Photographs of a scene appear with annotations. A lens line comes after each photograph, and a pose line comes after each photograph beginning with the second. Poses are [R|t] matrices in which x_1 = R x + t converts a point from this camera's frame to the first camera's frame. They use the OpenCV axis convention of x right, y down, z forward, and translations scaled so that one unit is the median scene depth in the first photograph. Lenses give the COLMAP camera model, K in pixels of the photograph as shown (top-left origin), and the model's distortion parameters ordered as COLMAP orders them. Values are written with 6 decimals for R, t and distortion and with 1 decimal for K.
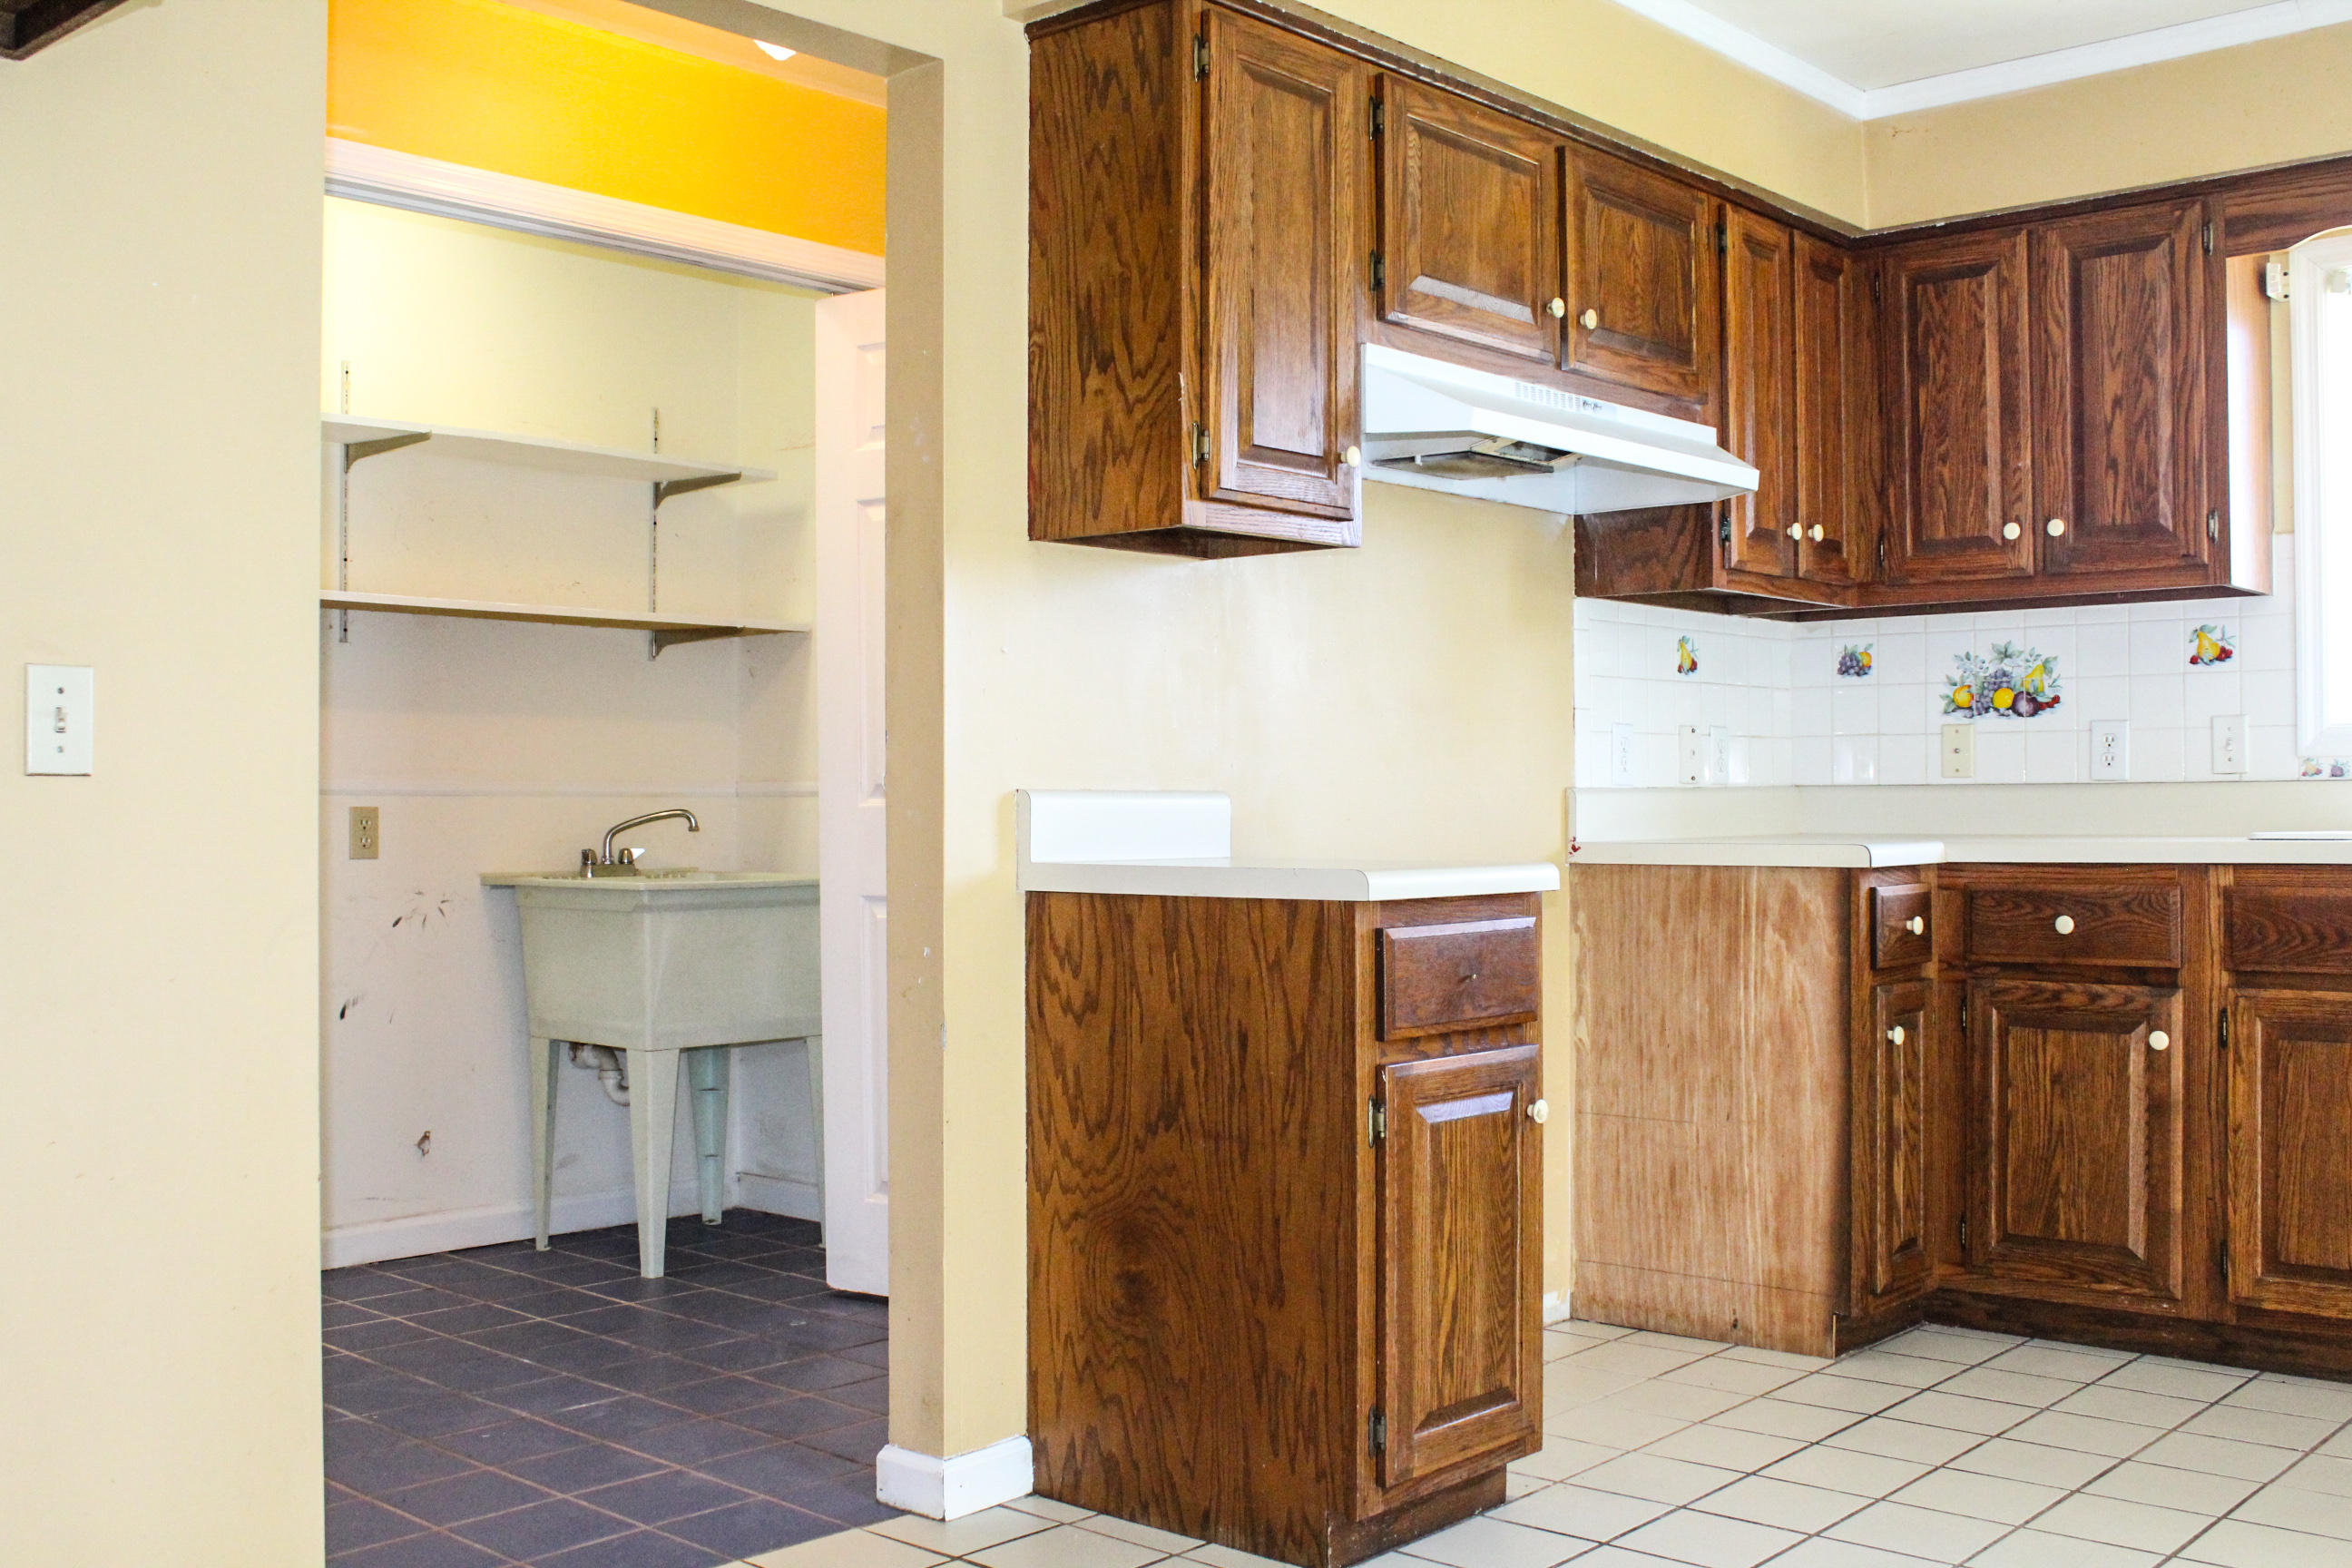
lens RADIAL K [[2304.9, 0, 1176.0], [0, 2304.9, 784.0], [0, 0, 1]] dist [-0.129042, 0.126568]
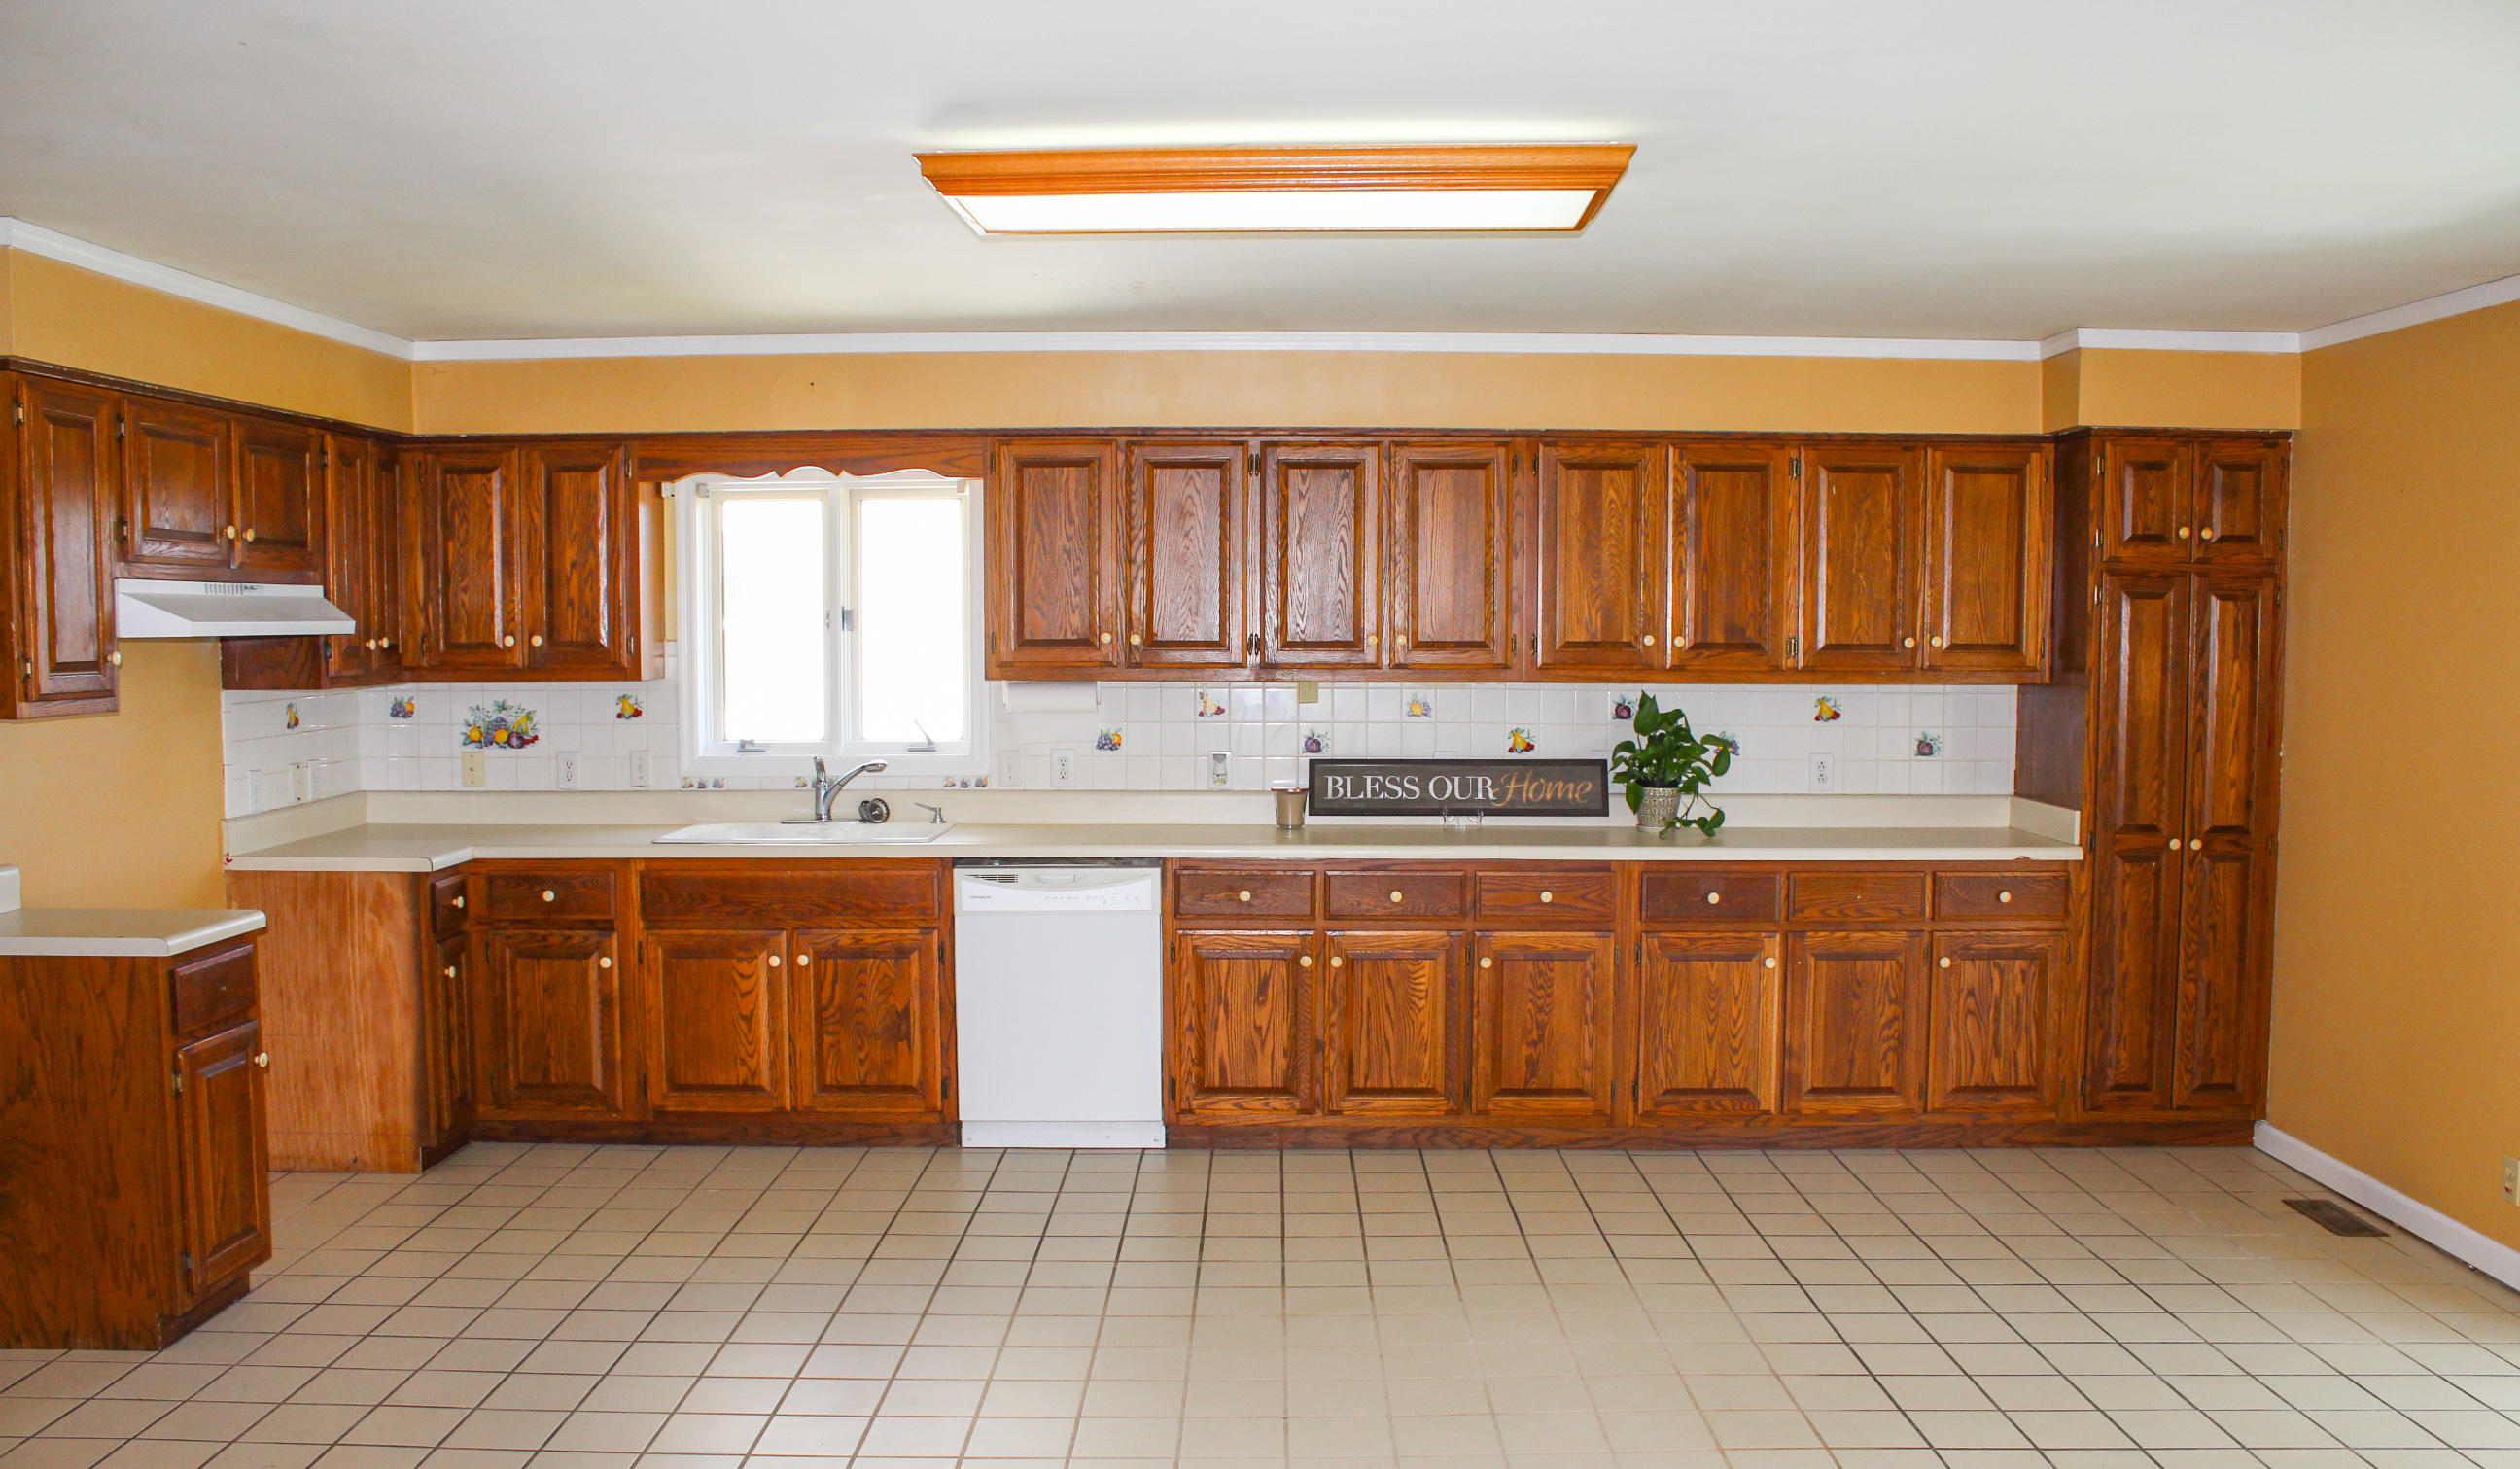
lens RADIAL K [[2083.4, 0, 1239.1], [0, 2083.4, 783.2], [0, 0, 1]] dist [-0.173105, 0.149024]
pose [[0.750952, -0.047443, 0.658650, -0.207261], [-0.008902, 0.996598, 0.081935, -0.145866], [-0.660296, -0.067393, 0.747975, -0.441456]]
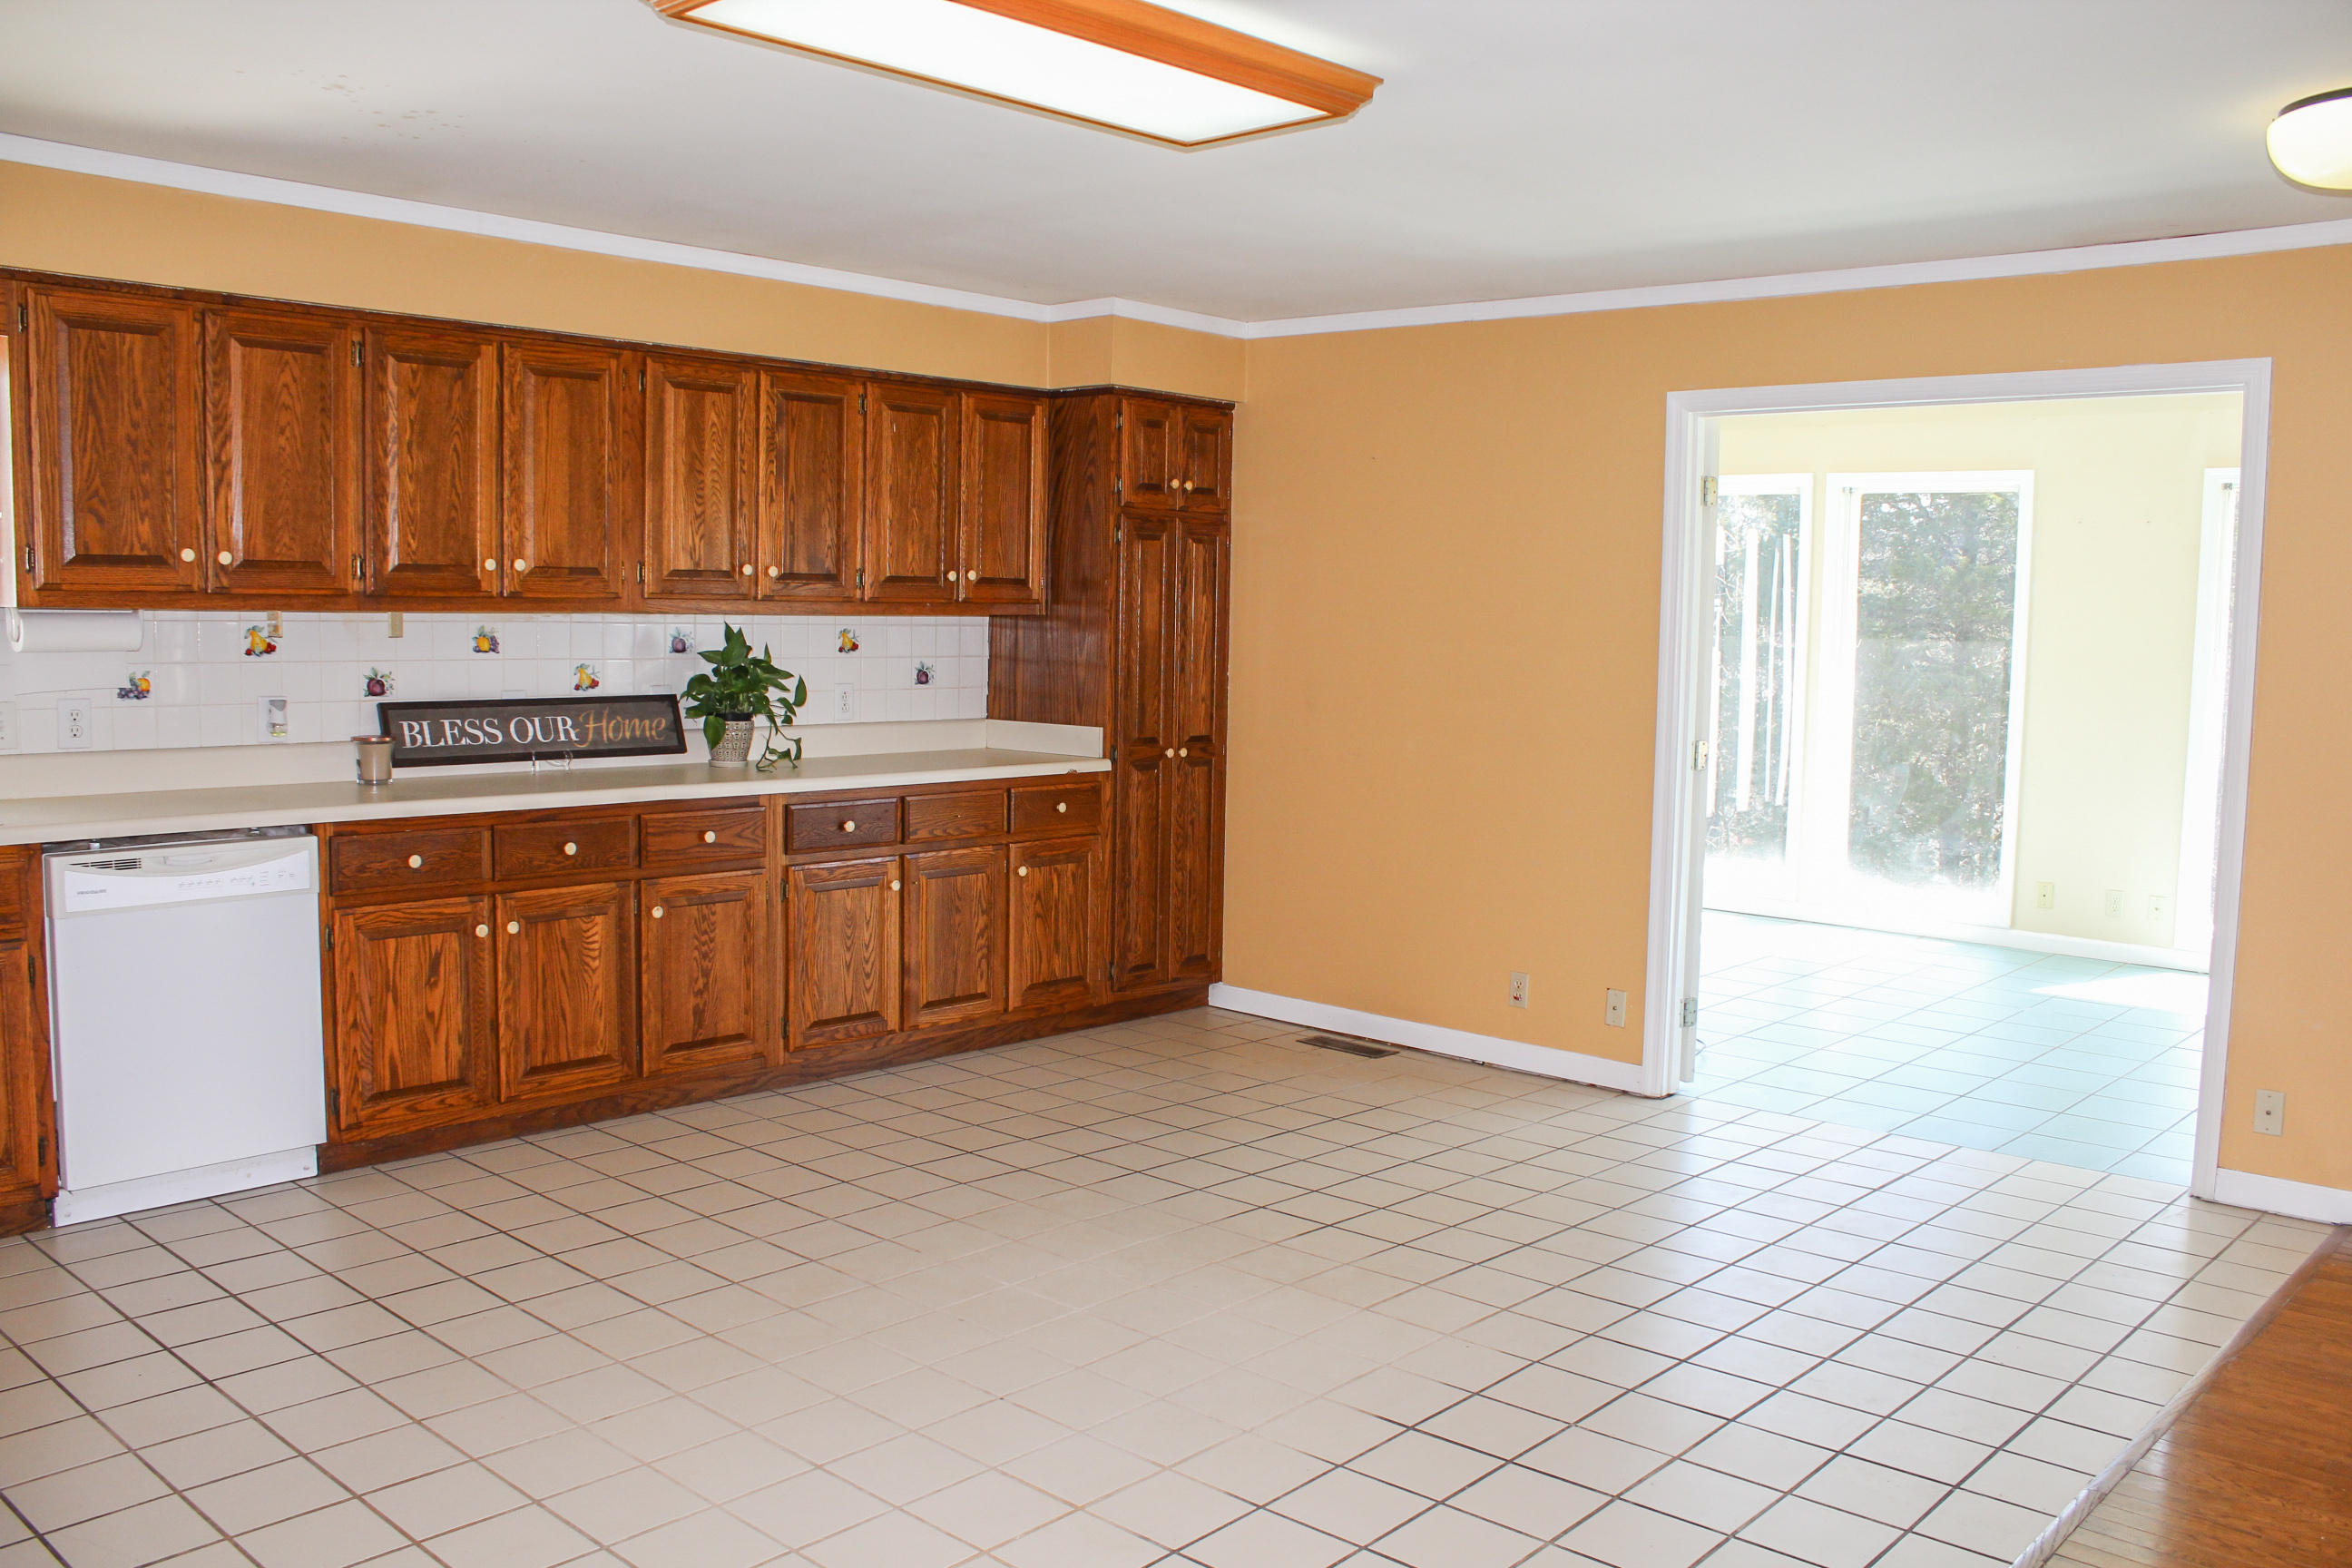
lens RADIAL K [[1943.2, 0, 1146.6], [0, 1943.2, 792.4], [0, 0, 1]] dist [-0.193122, 0.210977]
pose [[0.016069, -0.091735, 0.995654, -0.362497], [-0.028735, 0.995329, 0.092169, -0.104623], [-0.999458, -0.030091, 0.013358, 0.200016]]
